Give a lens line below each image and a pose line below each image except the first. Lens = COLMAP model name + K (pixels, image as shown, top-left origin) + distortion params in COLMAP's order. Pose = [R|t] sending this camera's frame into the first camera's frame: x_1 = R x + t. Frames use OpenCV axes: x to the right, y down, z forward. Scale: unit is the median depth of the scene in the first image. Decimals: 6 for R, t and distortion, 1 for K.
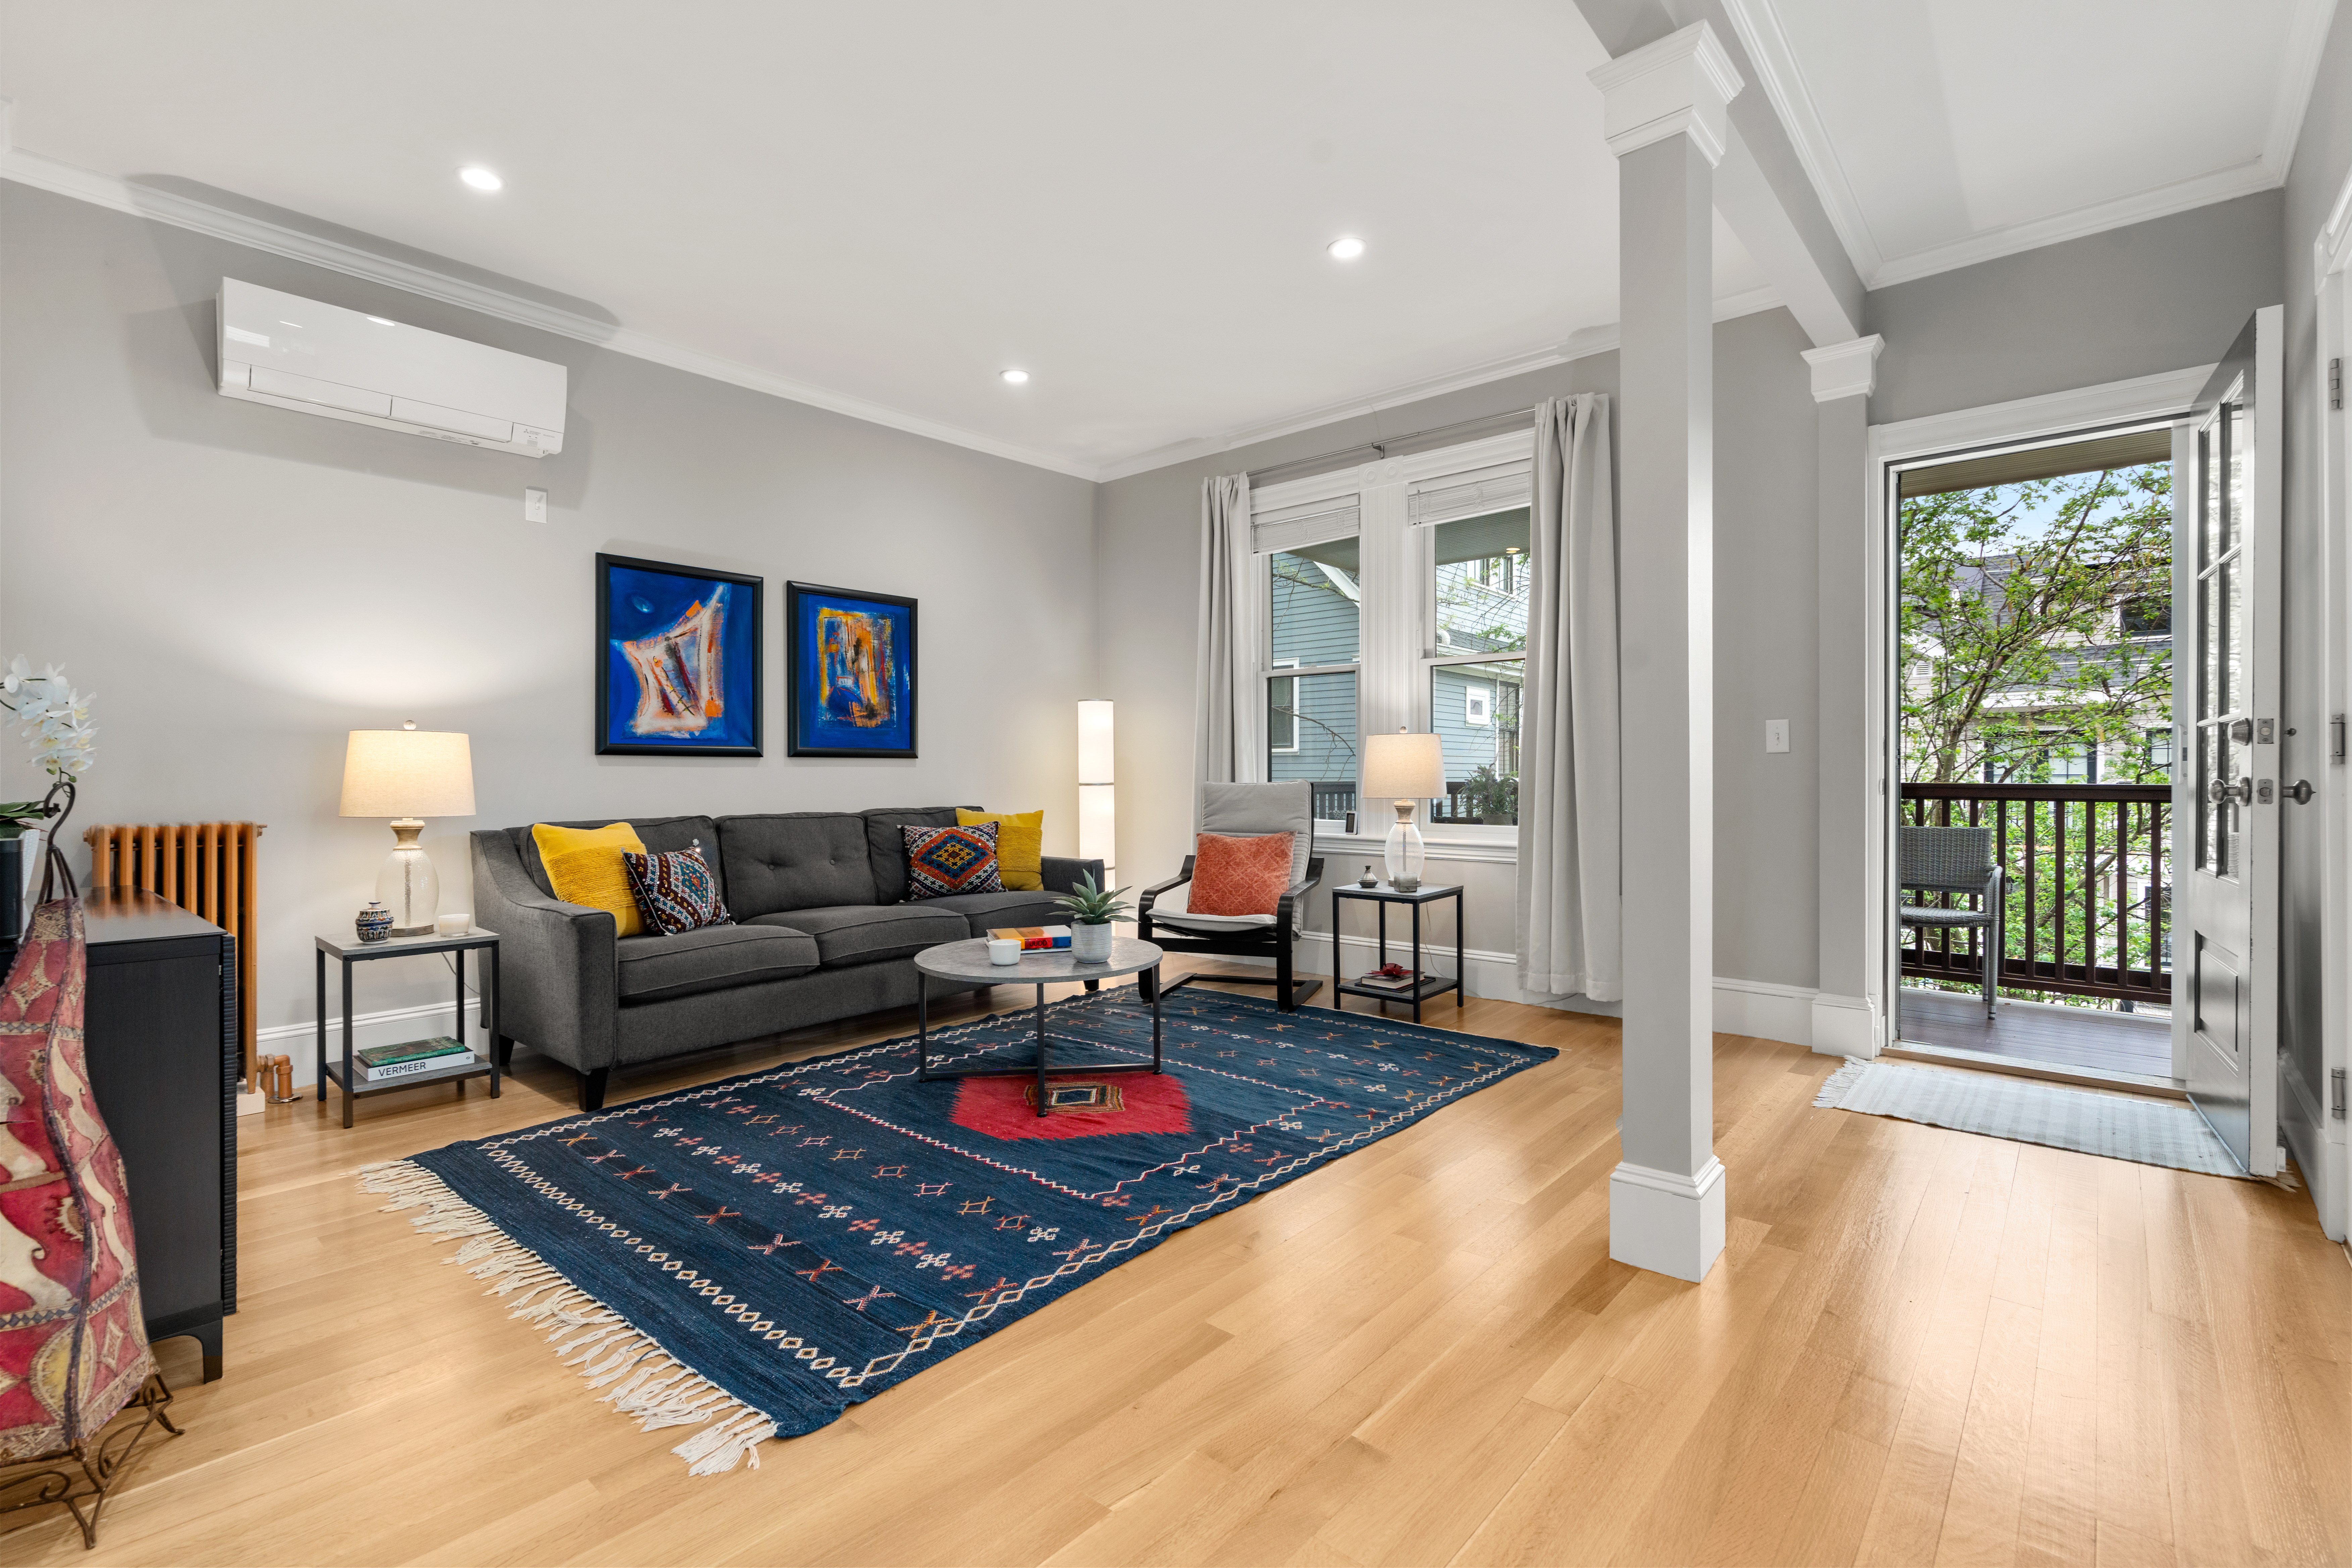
lens RADIAL K [[1062.5, 0, 1162.9], [0, 1062.5, 775.4], [0, 0, 1]] dist [-0.006609, 0.002120]
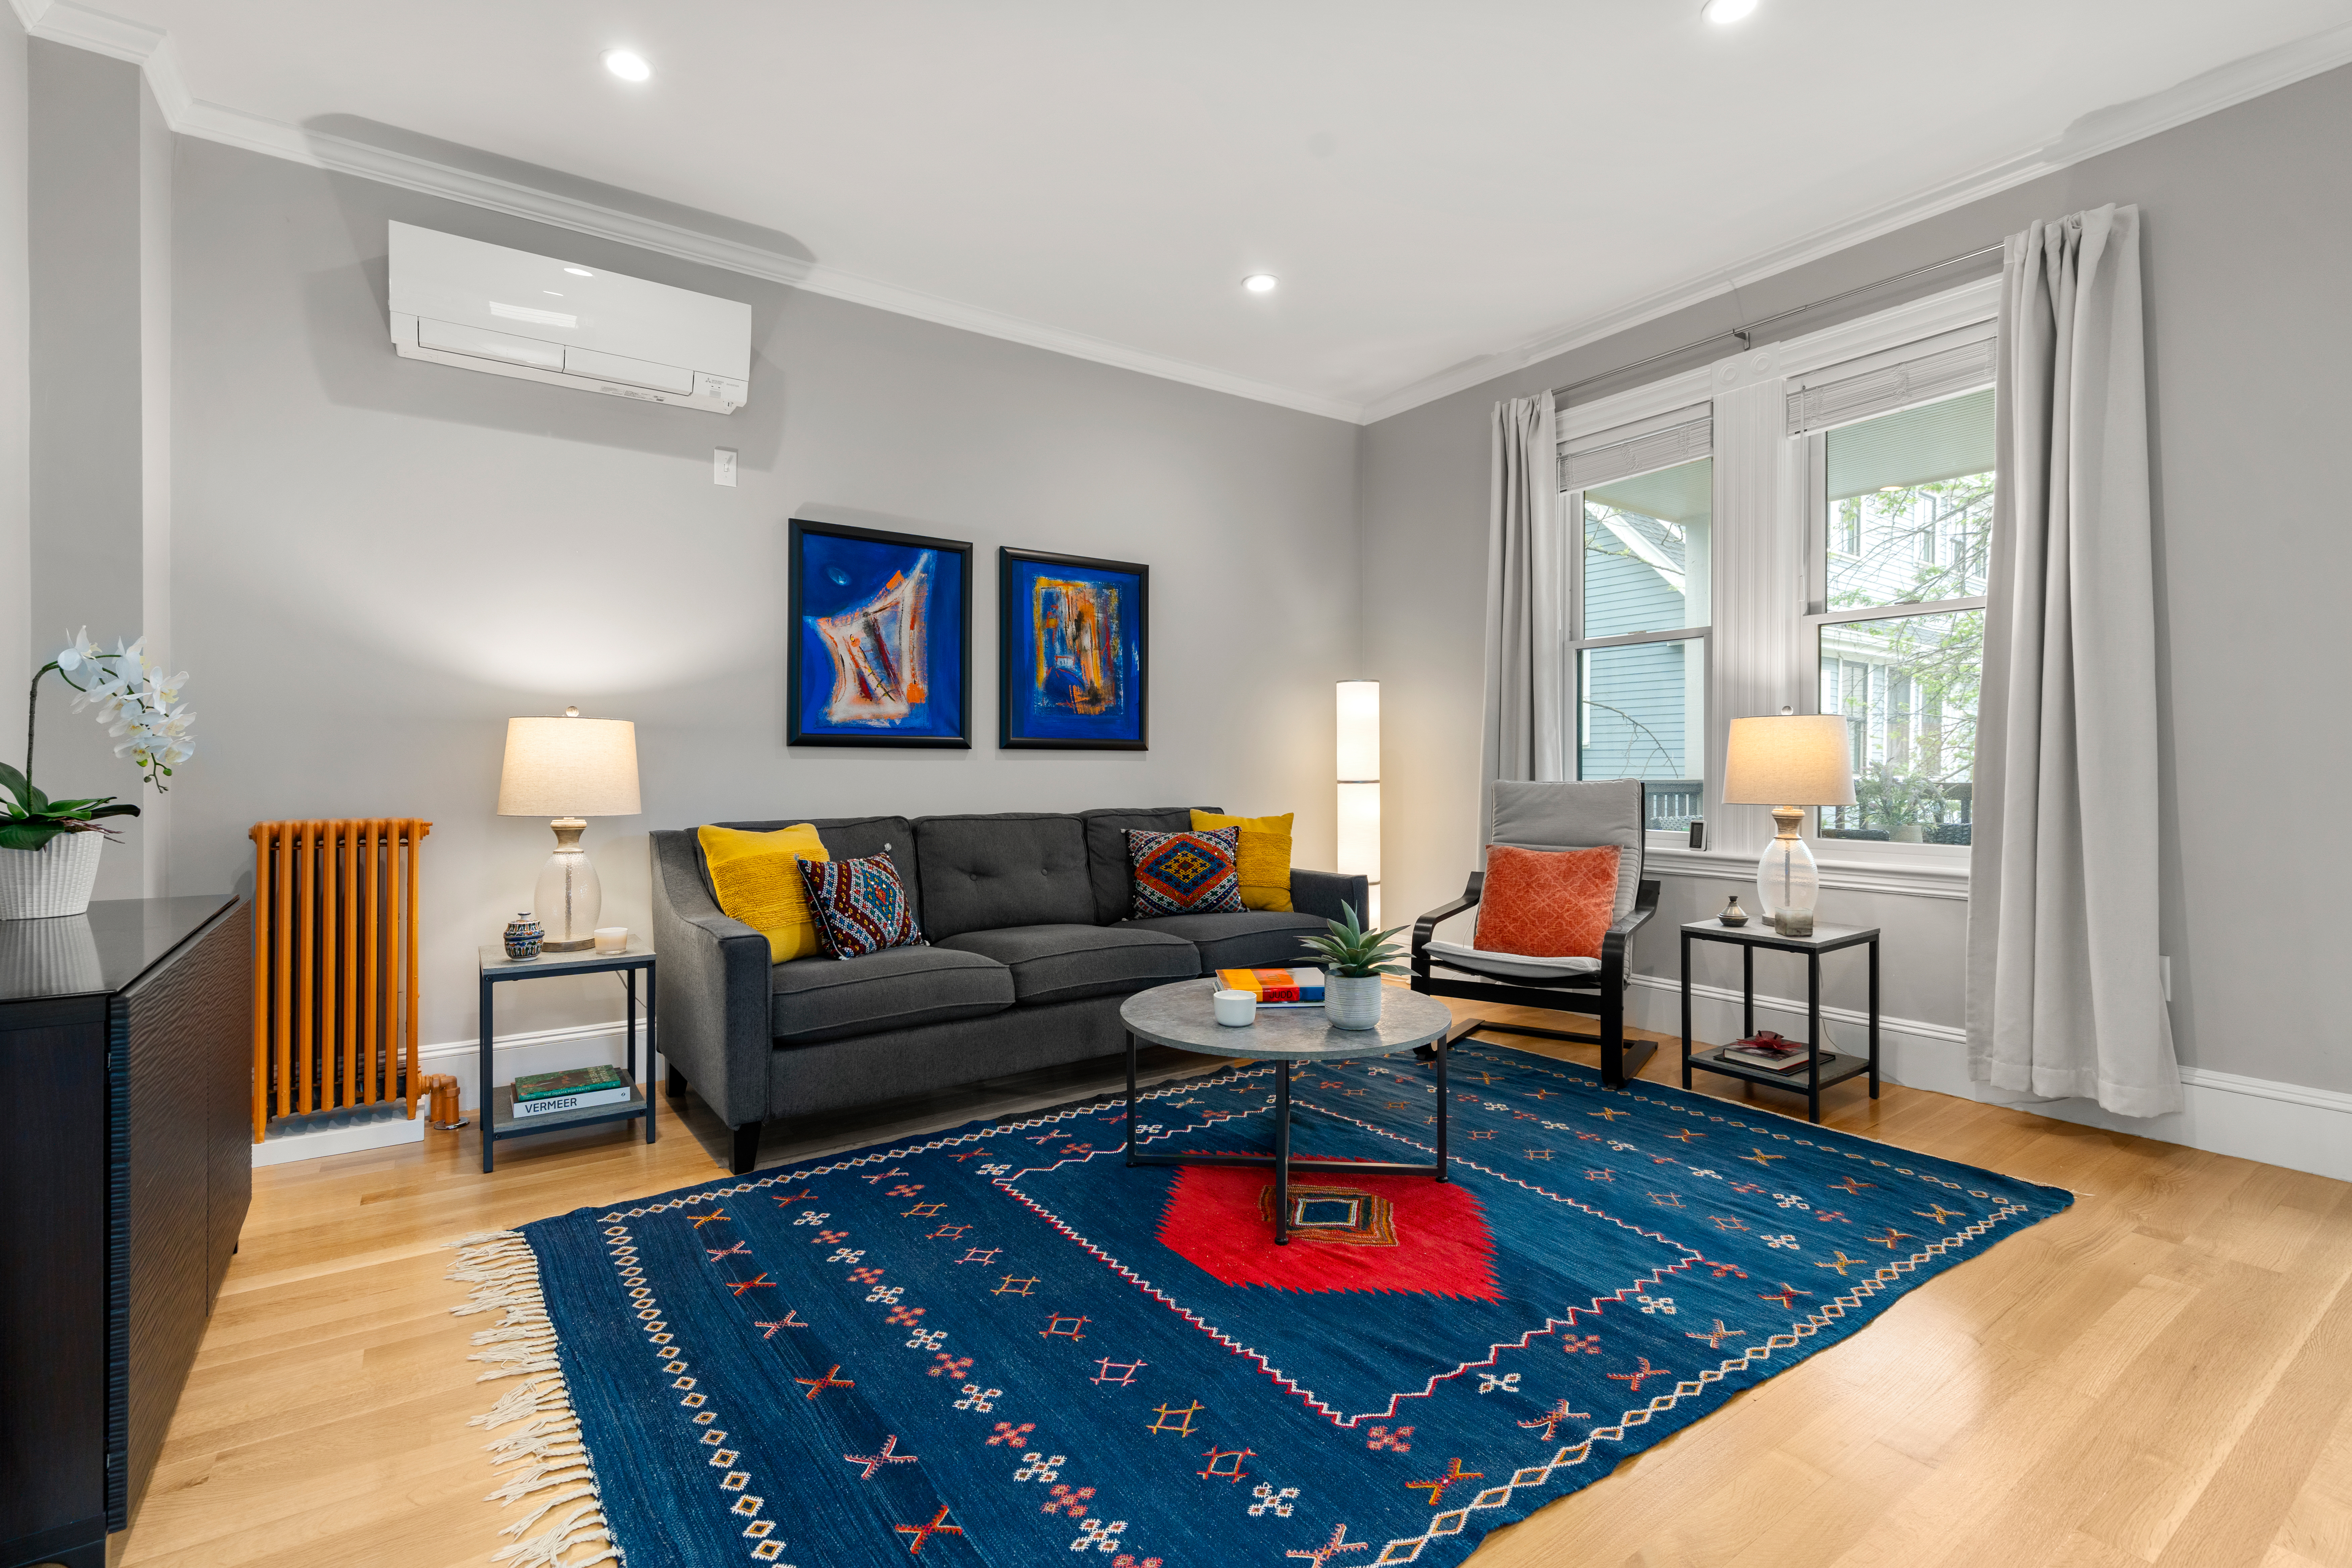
lens RADIAL K [[1062.5, 0, 1163.3], [0, 1062.5, 773.0], [0, 0, 1]] dist [-0.006609, 0.002120]
pose [[0.970786, 0.004835, -0.239900, -0.015569], [-0.004113, 0.999985, 0.003513, -0.001263], [0.239913, -0.002424, 0.970791, 0.213699]]
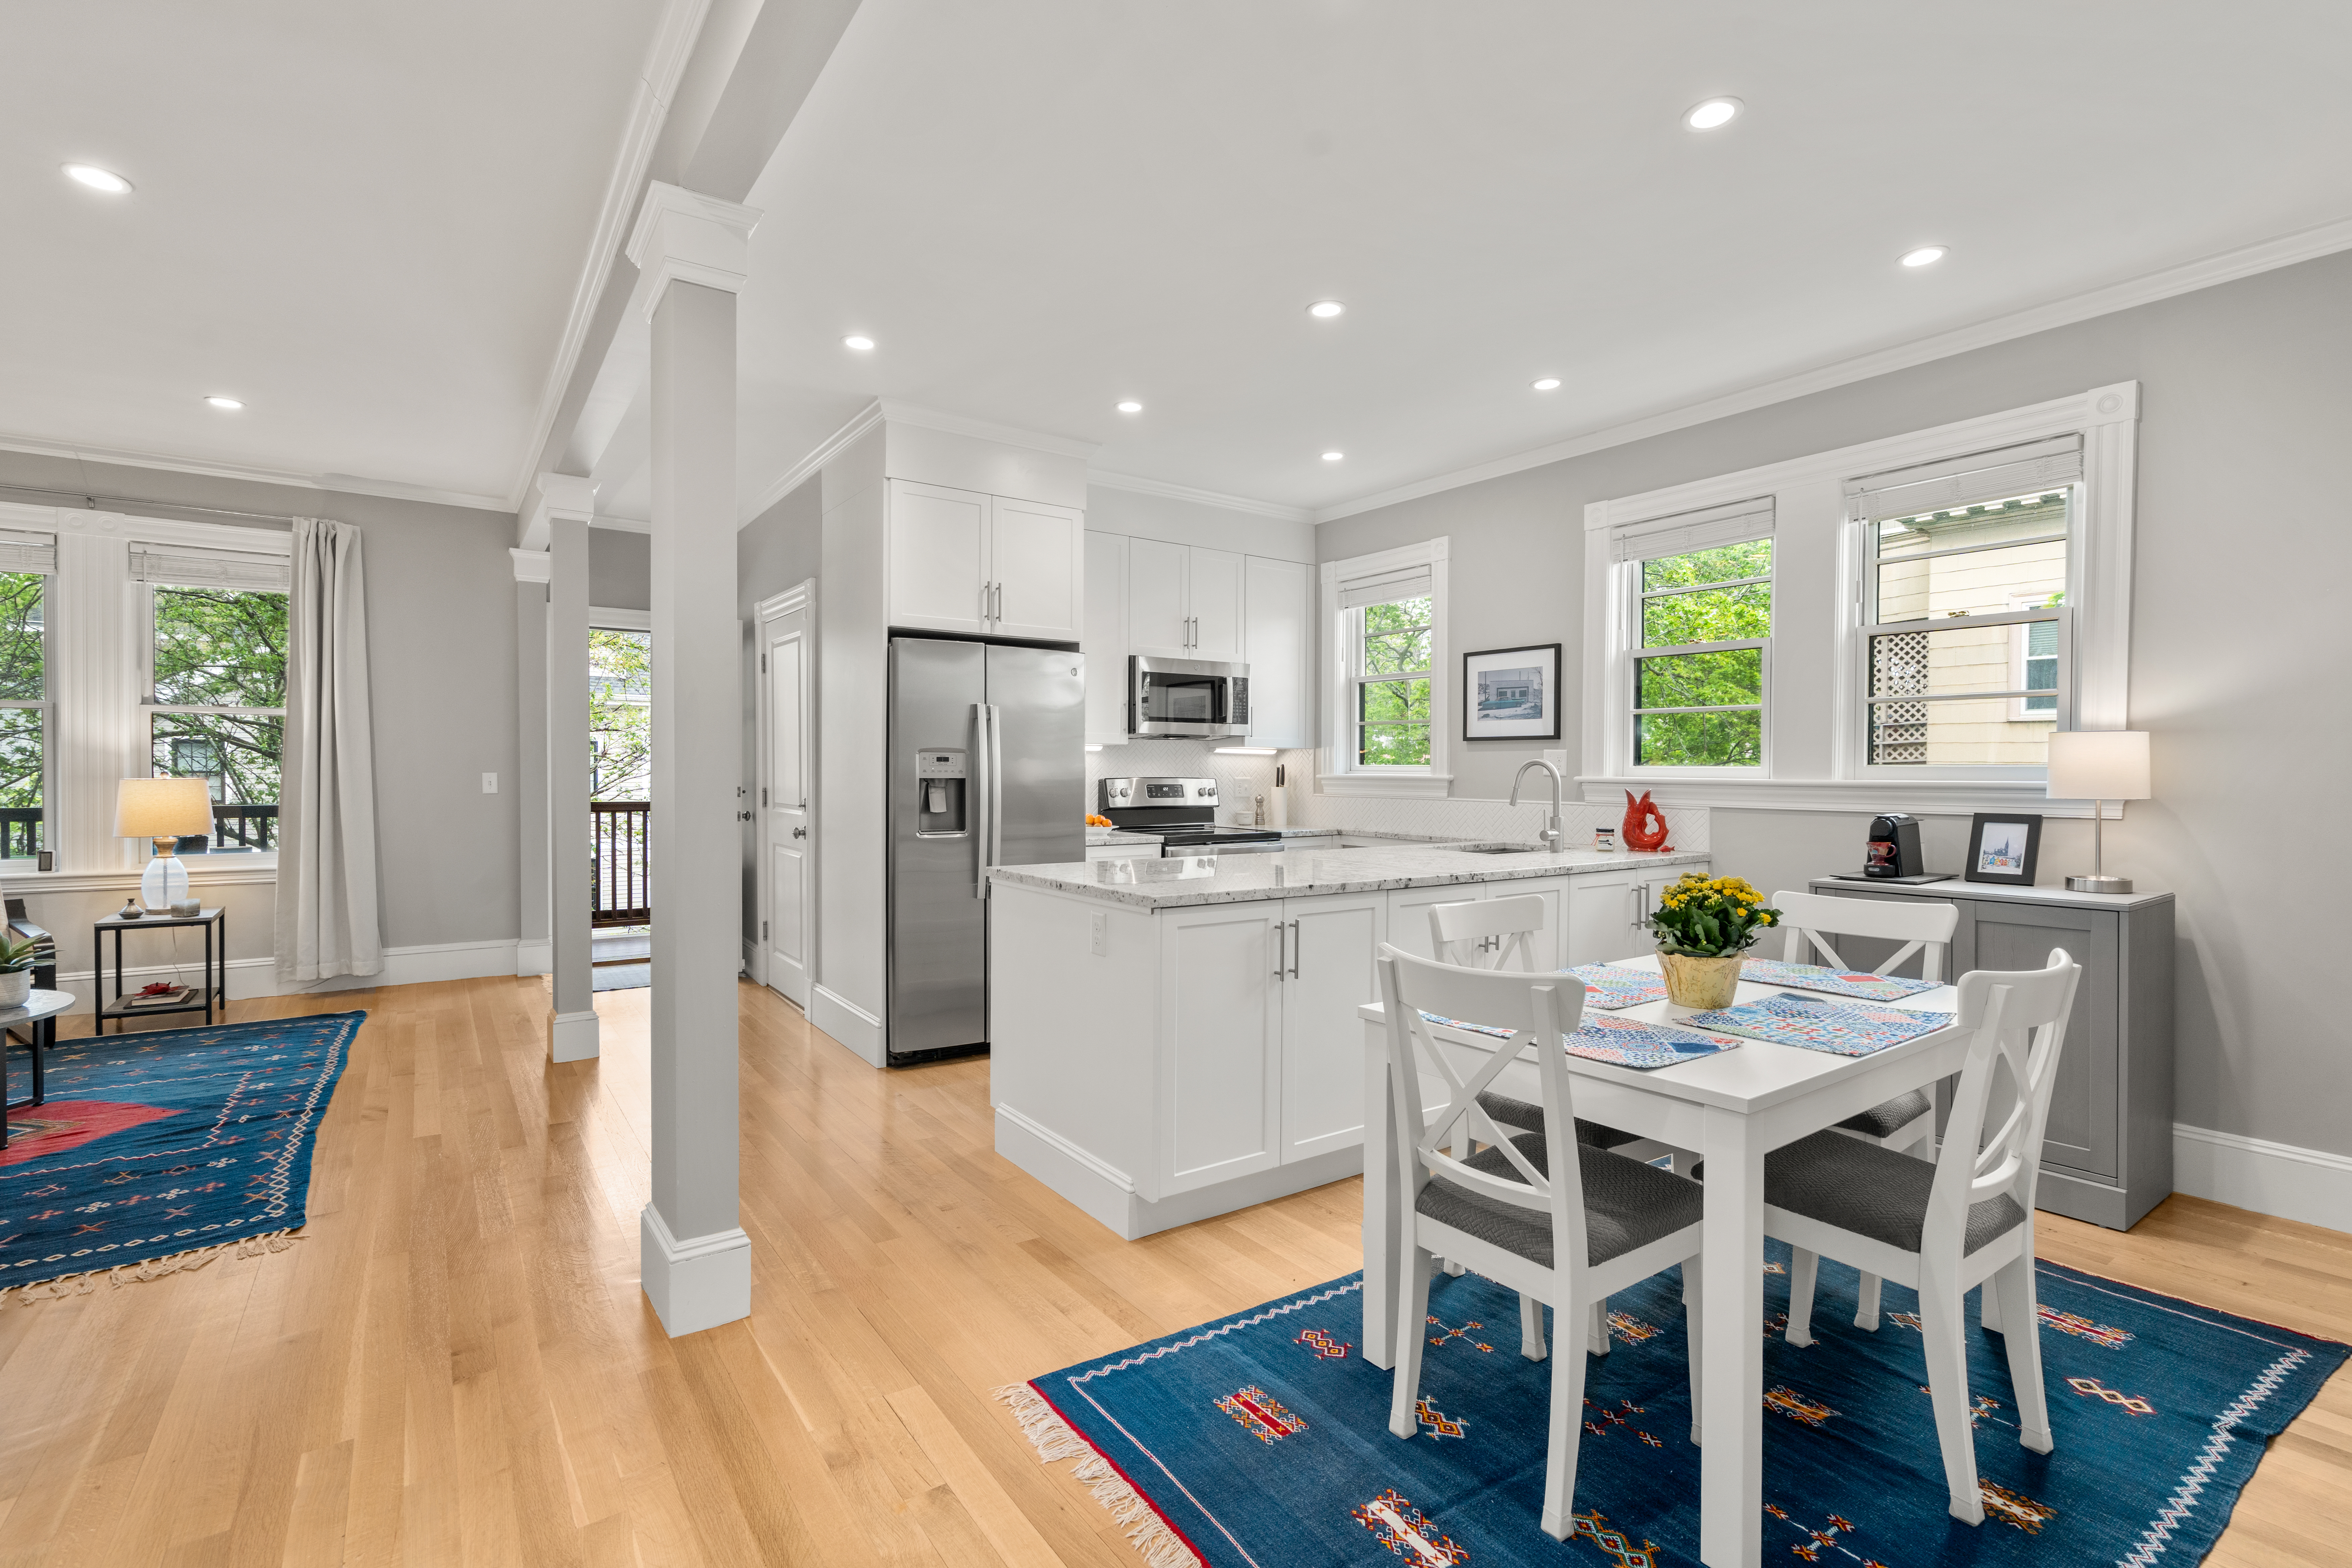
lens RADIAL K [[1062.5, 0, 1152.6], [0, 1062.5, 788.5], [0, 0, 1]] dist [-0.006609, 0.002120]
pose [[0.239924, -0.015551, 0.970667, -0.678890], [-0.005933, 0.999830, 0.017485, -0.059743], [-0.970774, -0.009954, 0.239791, -0.317240]]
